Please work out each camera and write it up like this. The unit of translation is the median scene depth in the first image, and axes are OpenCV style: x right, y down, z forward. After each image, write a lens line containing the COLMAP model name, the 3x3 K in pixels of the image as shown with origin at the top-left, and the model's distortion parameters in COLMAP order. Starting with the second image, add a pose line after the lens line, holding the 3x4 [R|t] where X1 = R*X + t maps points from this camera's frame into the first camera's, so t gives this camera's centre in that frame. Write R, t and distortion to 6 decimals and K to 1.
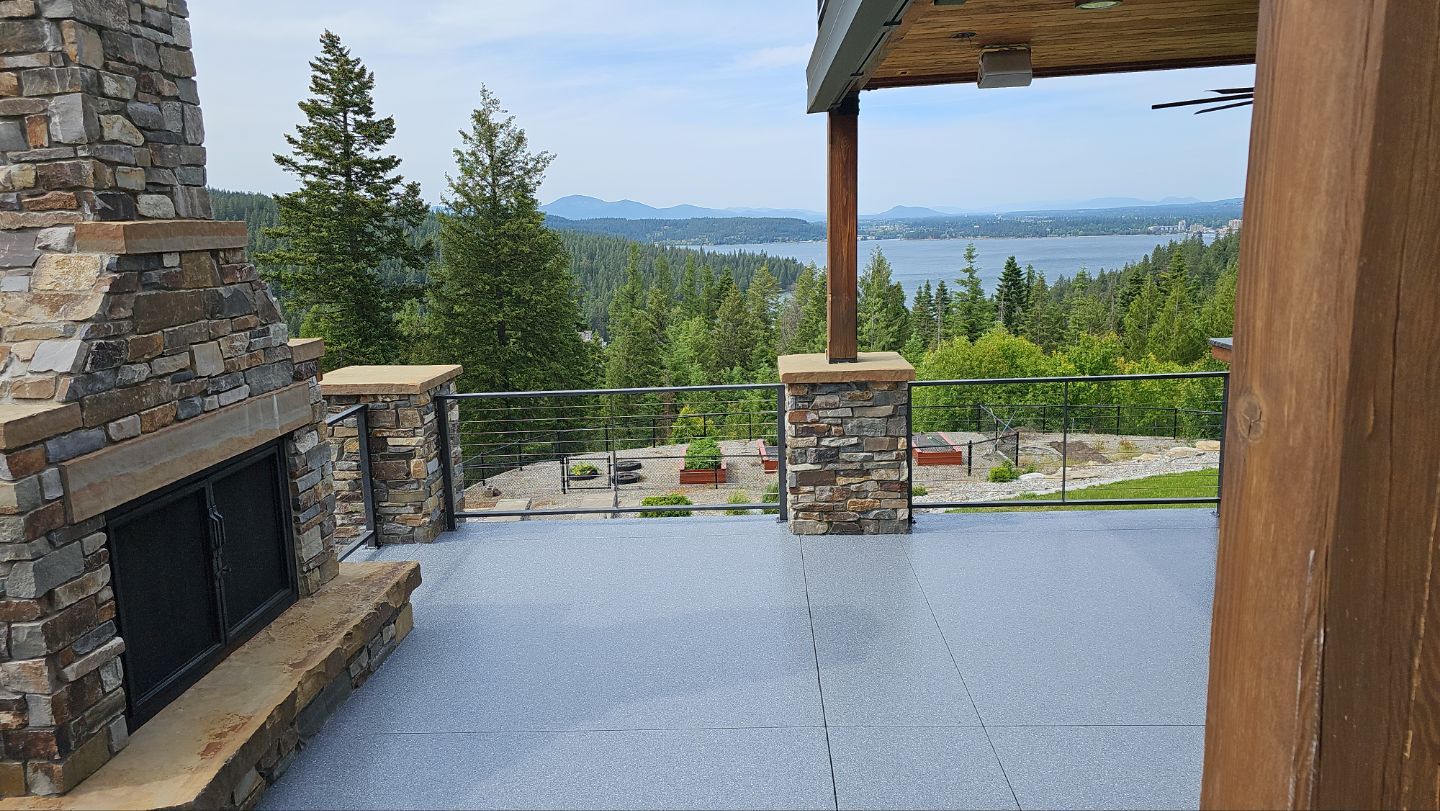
lens RADIAL K [[959.4, 0, 707.5], [0, 959.4, 395.4], [0, 0, 1]] dist [0.058614, -0.048752]
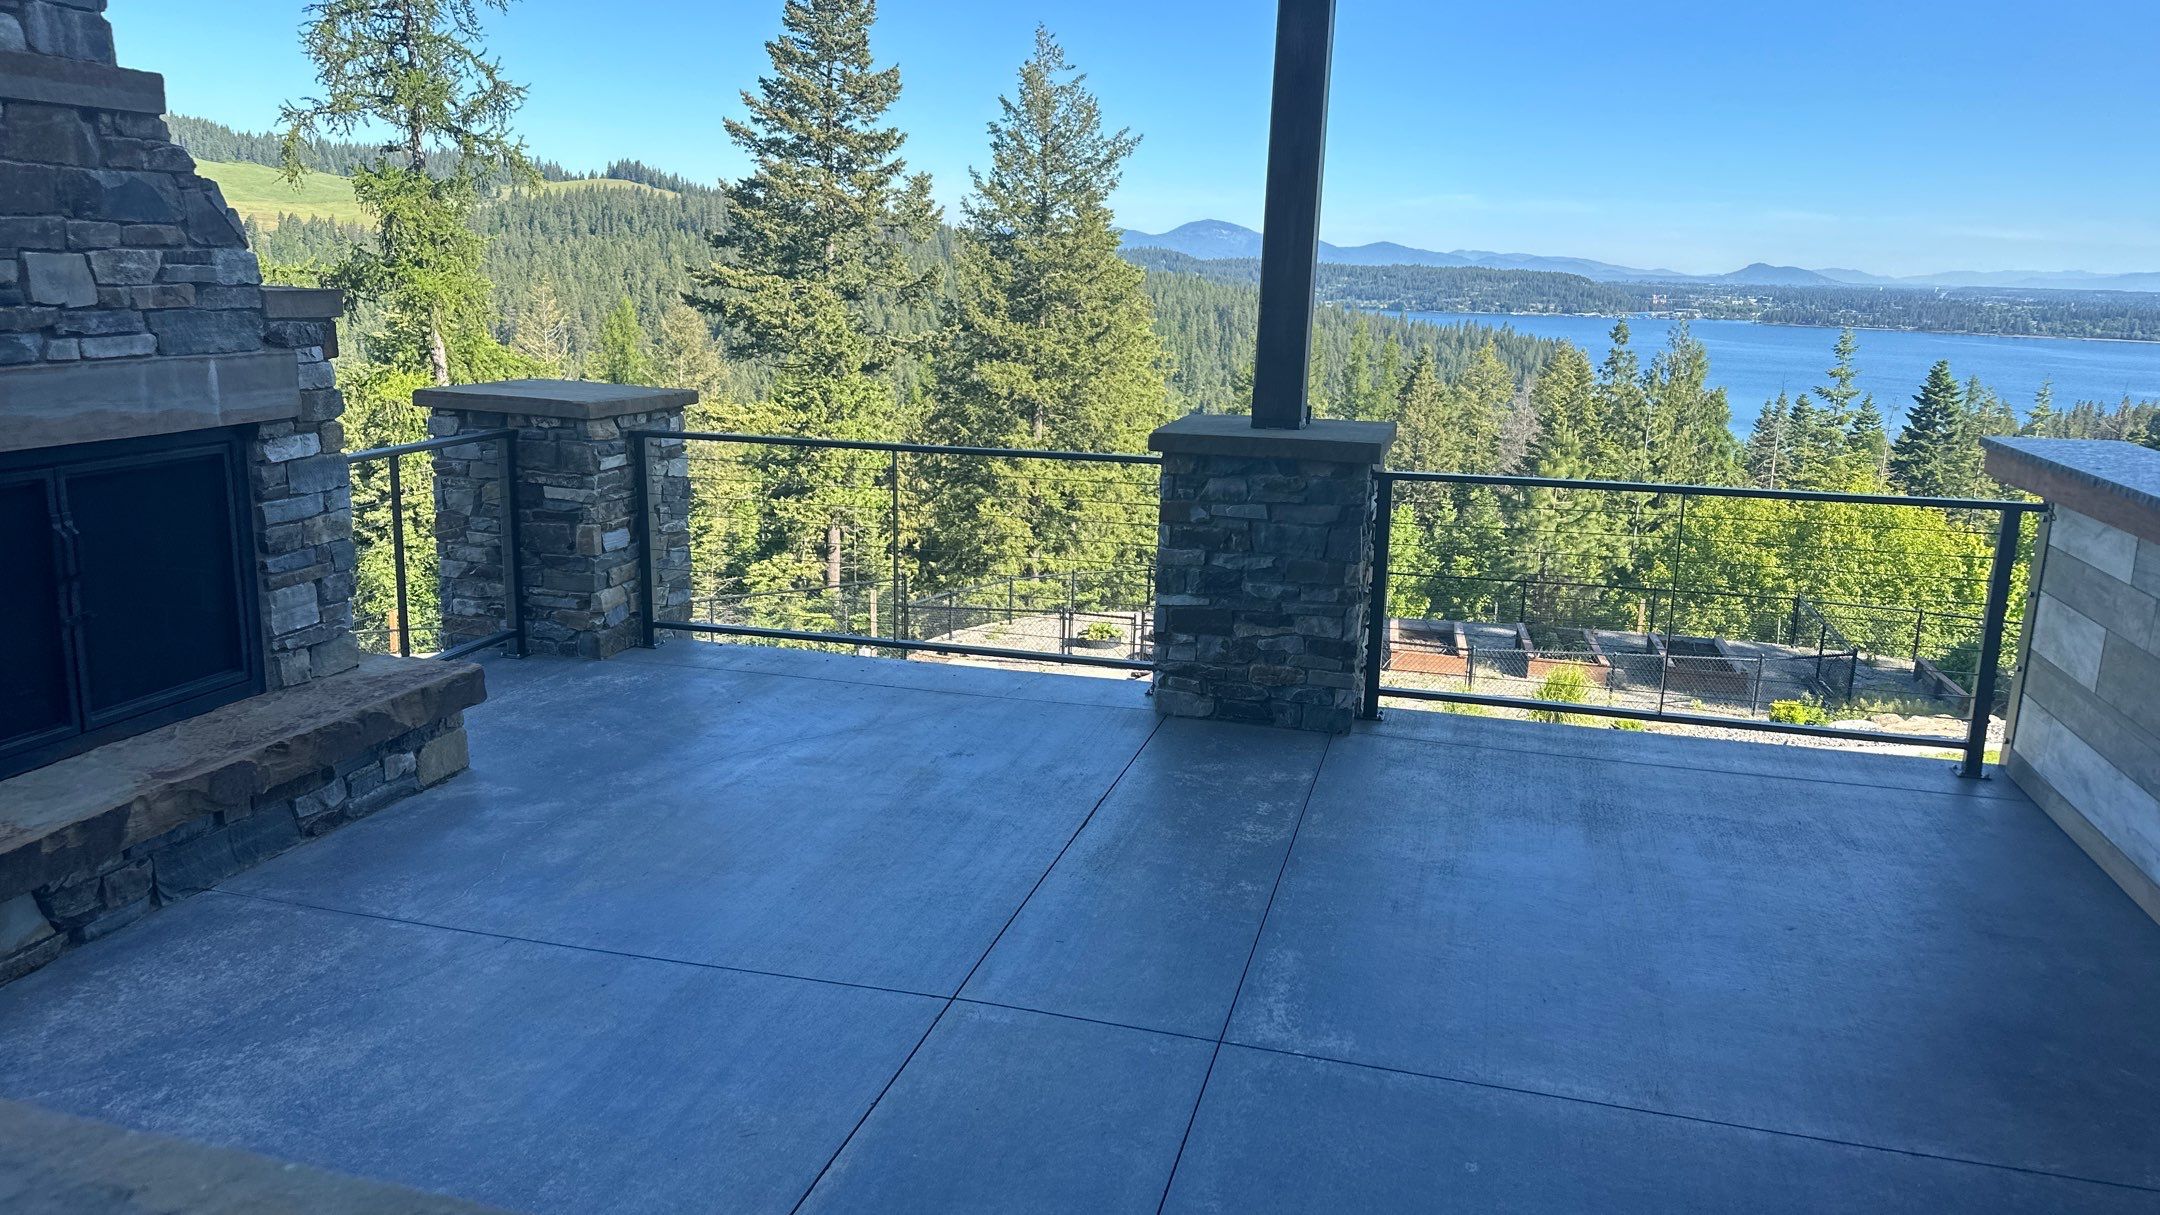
lens RADIAL K [[1508.2, 0, 1059.8], [0, 1508.2, 604.2], [0, 0, 1]] dist [0.074859, -0.094961]
pose [[0.973268, 0.105811, -0.203846, 0.218683], [-0.096845, 0.993861, 0.053498, 0.035928], [0.208255, -0.032327, 0.977540, 0.093553]]
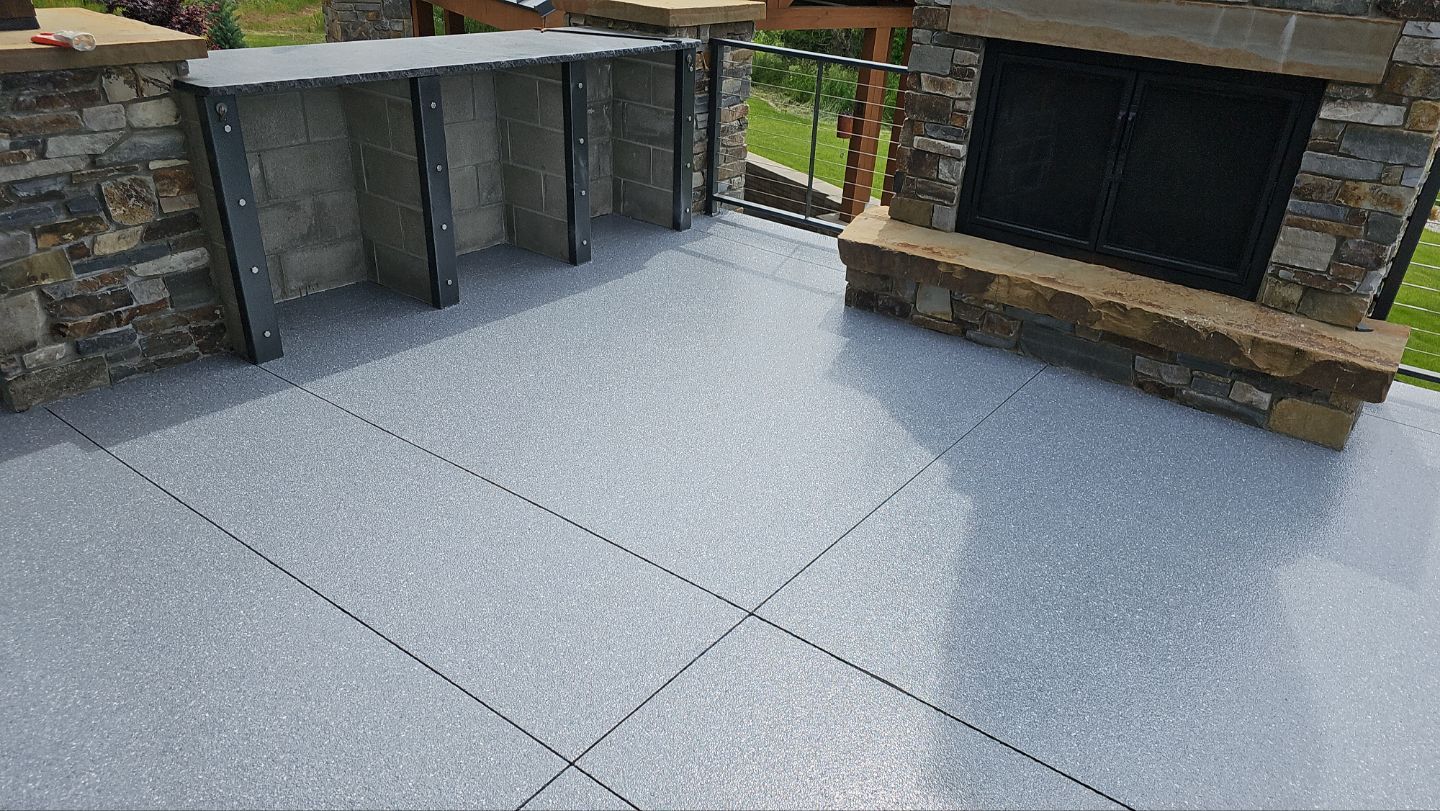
lens RADIAL K [[959.4, 0, 725.4], [0, 959.4, 418.7], [0, 0, 1]] dist [0.058614, -0.048752]
pose [[-0.550830, 0.394263, -0.735624, 0.348562], [-0.185212, 0.801672, 0.568347, -0.069995], [0.813807, 0.449309, -0.368563, 0.742759]]
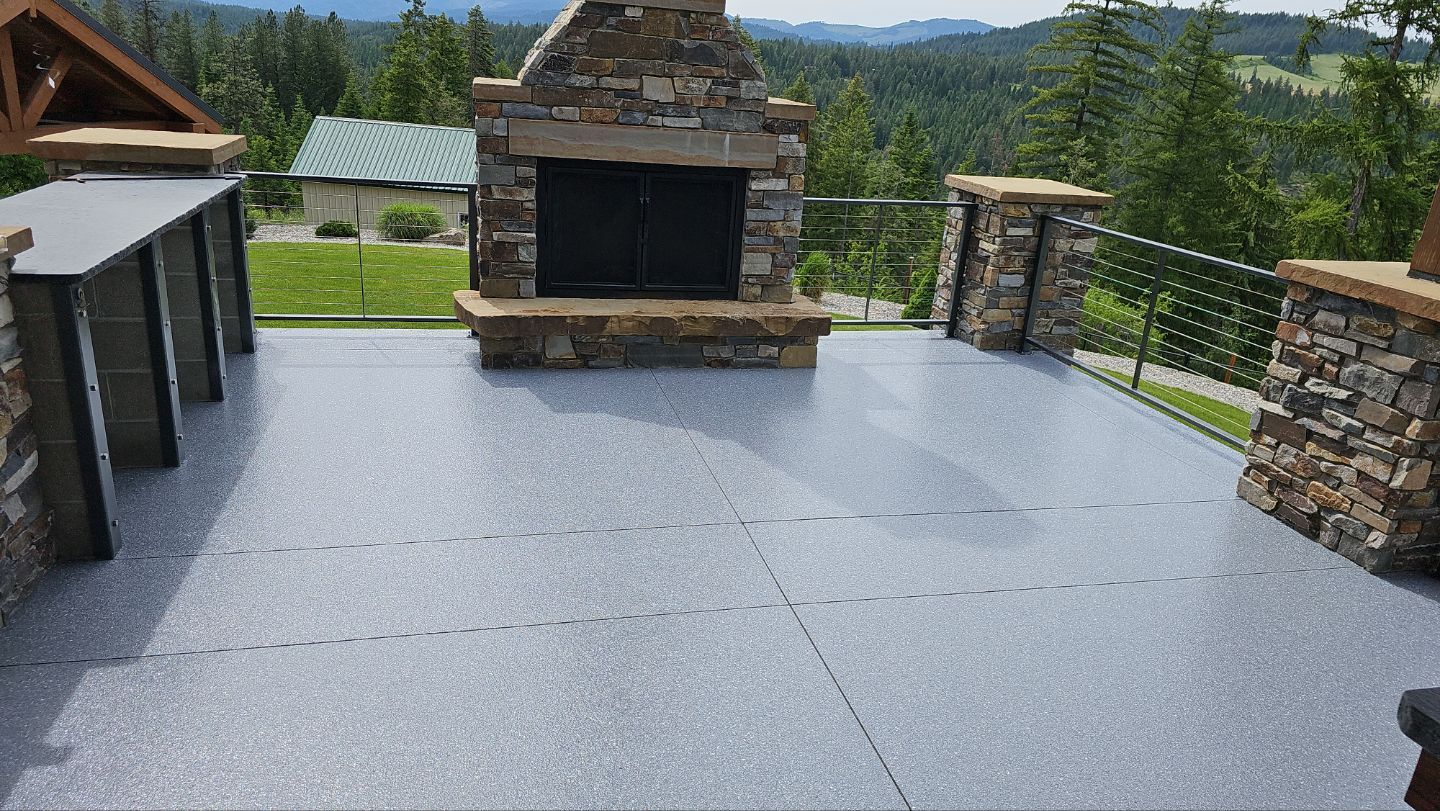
lens RADIAL K [[959.4, 0, 722.4], [0, 959.4, 409.0], [0, 0, 1]] dist [0.058614, -0.048752]
pose [[0.292029, 0.370257, -0.881833, 0.603278], [-0.249011, 0.919660, 0.303677, -0.037292], [0.923424, 0.130904, 0.360765, 0.394242]]
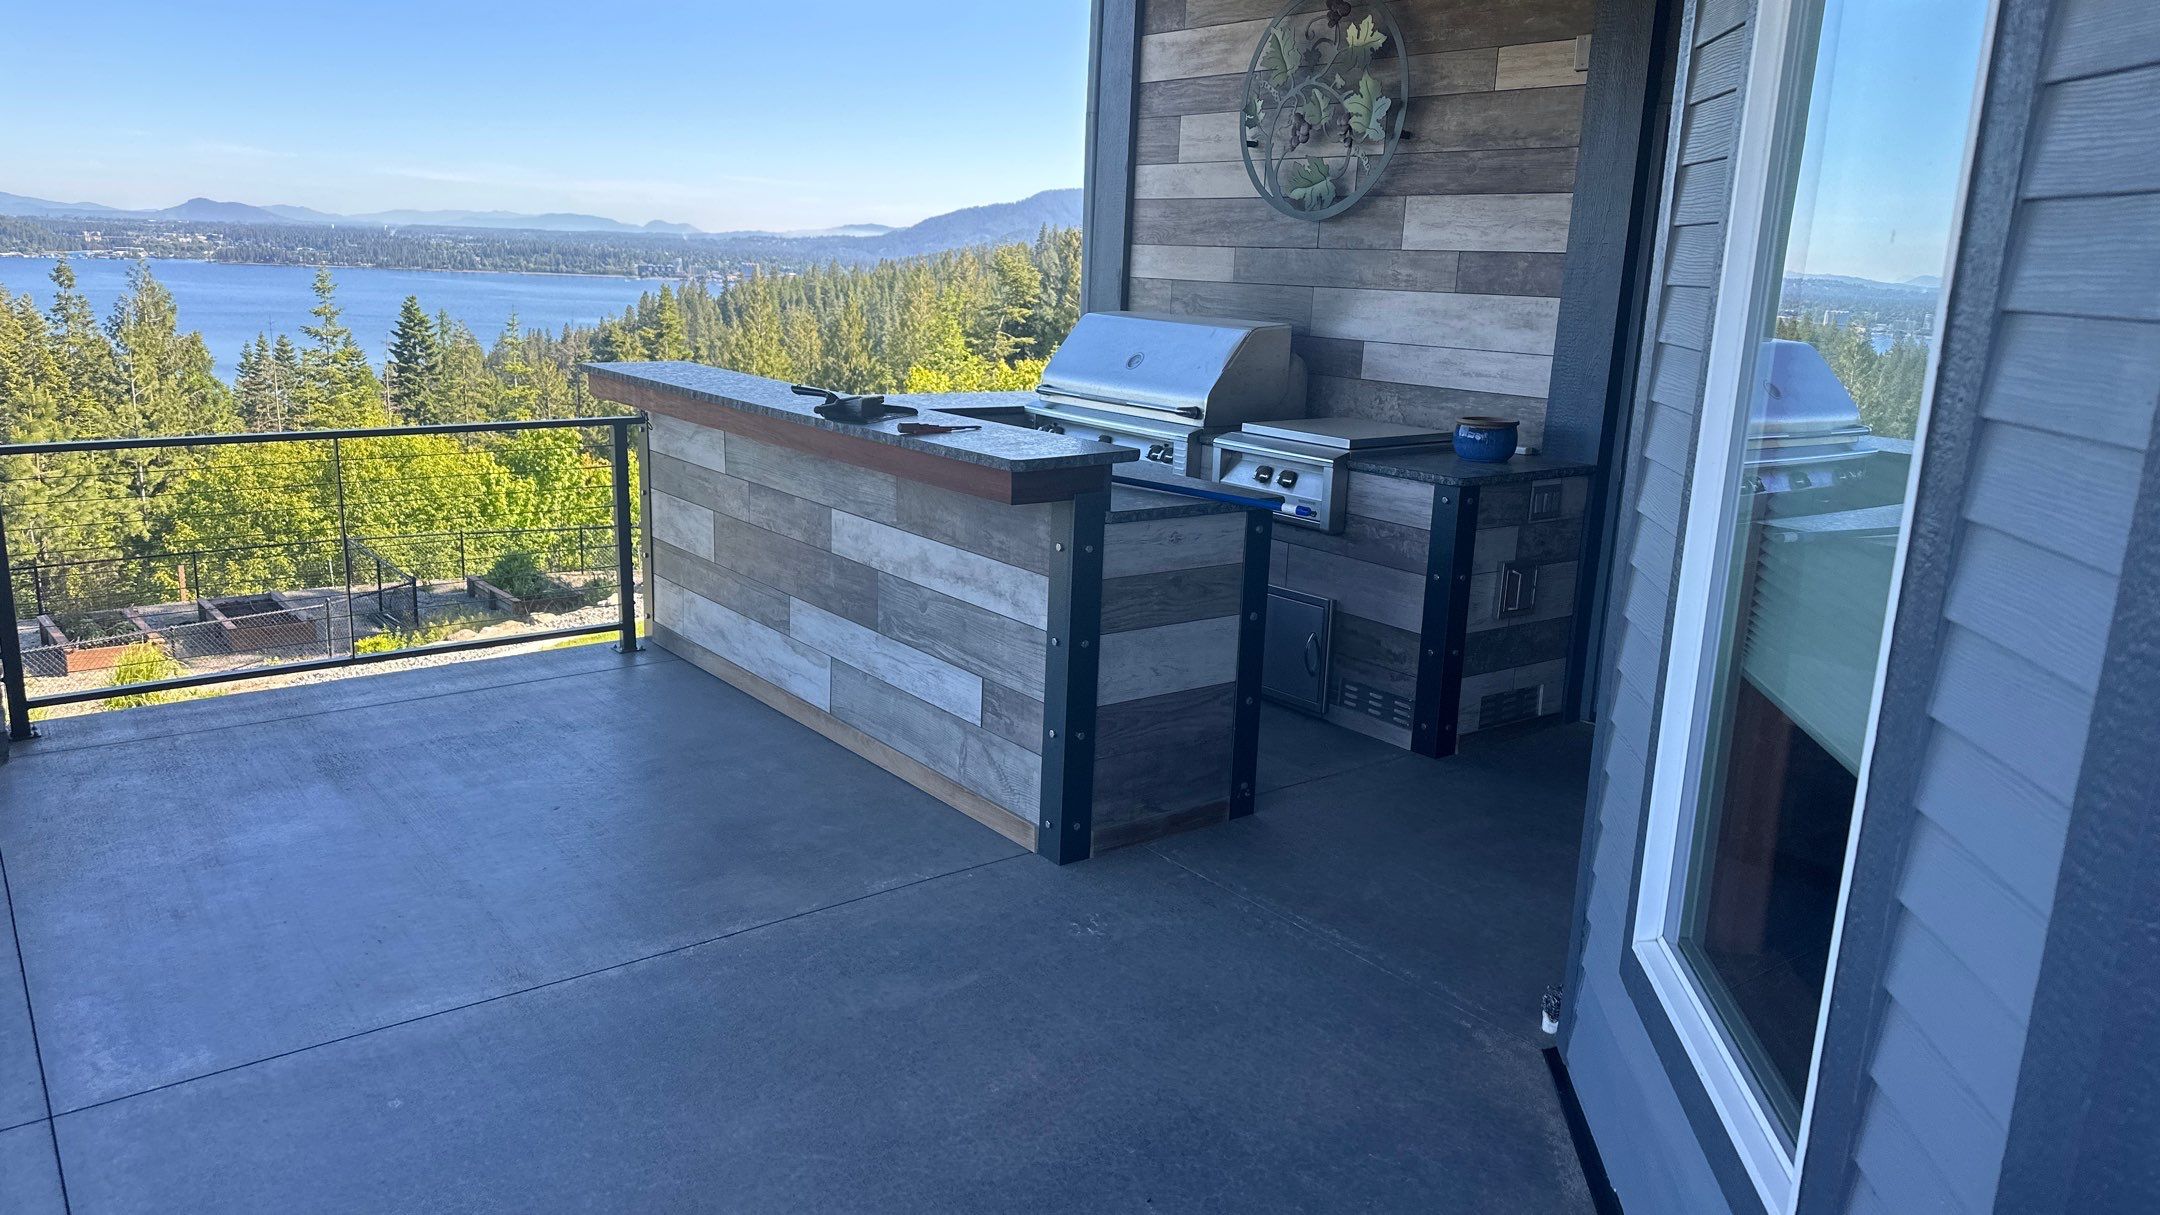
lens RADIAL K [[1508.2, 0, 1080.3], [0, 1508.2, 616.5], [0, 0, 1]] dist [0.074859, -0.094961]
pose [[0.761165, -0.095357, 0.641510, 0.128614], [0.056939, 0.995138, 0.080362, 0.041166], [-0.646054, -0.024642, 0.762894, 0.065594]]
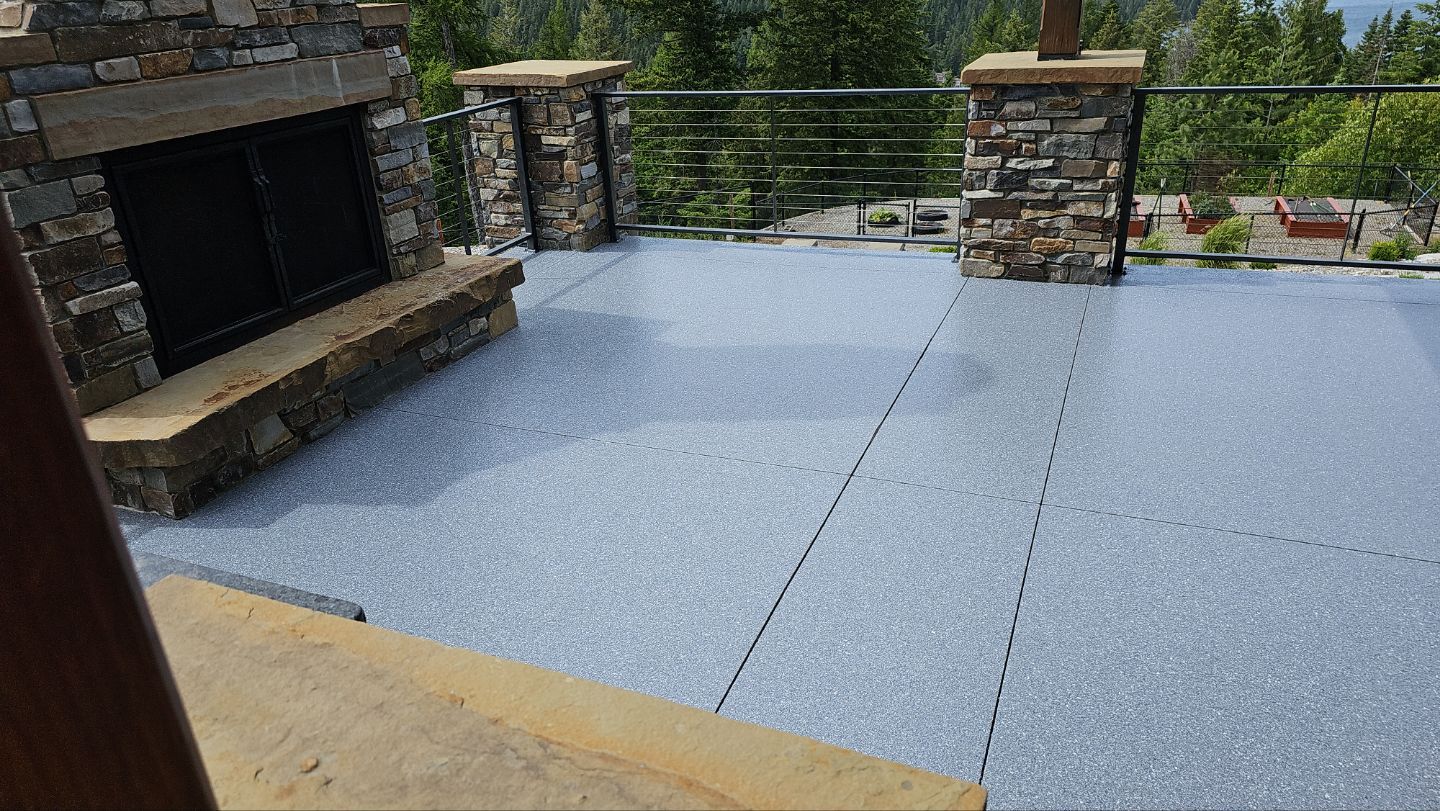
lens RADIAL K [[959.4, 0, 716.5], [0, 959.4, 412.4], [0, 0, 1]] dist [0.058614, -0.048752]
pose [[0.940271, 0.133858, -0.313004, 0.173027], [-0.044833, 0.960132, 0.275927, 0.036559], [0.337461, -0.245413, 0.908786, 0.126018]]
